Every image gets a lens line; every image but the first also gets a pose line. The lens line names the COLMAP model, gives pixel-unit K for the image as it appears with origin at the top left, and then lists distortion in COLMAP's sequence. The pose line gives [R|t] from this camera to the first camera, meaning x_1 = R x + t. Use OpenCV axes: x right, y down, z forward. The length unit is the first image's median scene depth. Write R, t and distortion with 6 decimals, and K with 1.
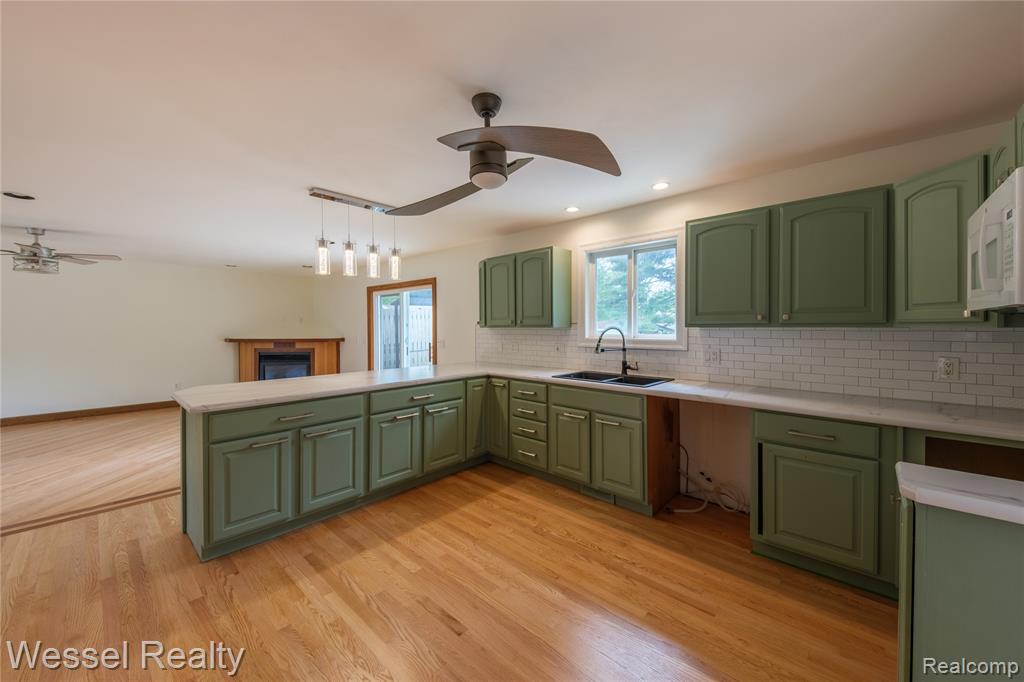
lens RADIAL K [[378.1, 0, 523.0], [0, 378.1, 331.7], [0, 0, 1]] dist [0.034067, -0.015637]
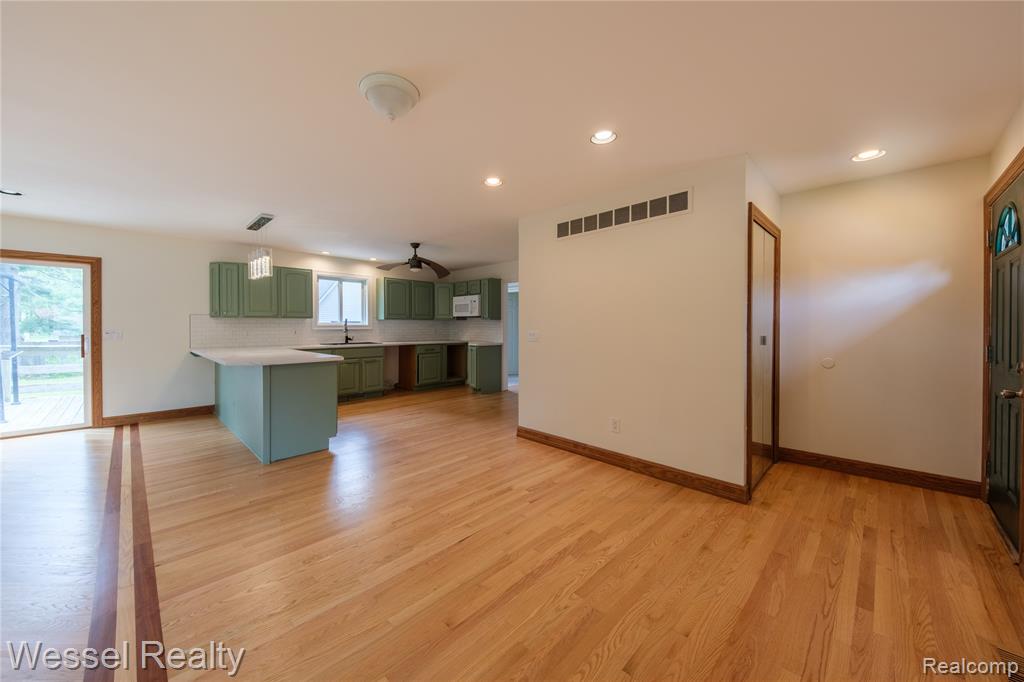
lens RADIAL K [[368.2, 0, 509.3], [0, 368.2, 328.1], [0, 0, 1]] dist [-0.012365, -0.000251]
pose [[0.036587, -0.005609, 0.999315, -1.762546], [0.010319, 0.999933, 0.005235, 0.037224], [-0.999277, 0.010120, 0.036642, 0.081680]]
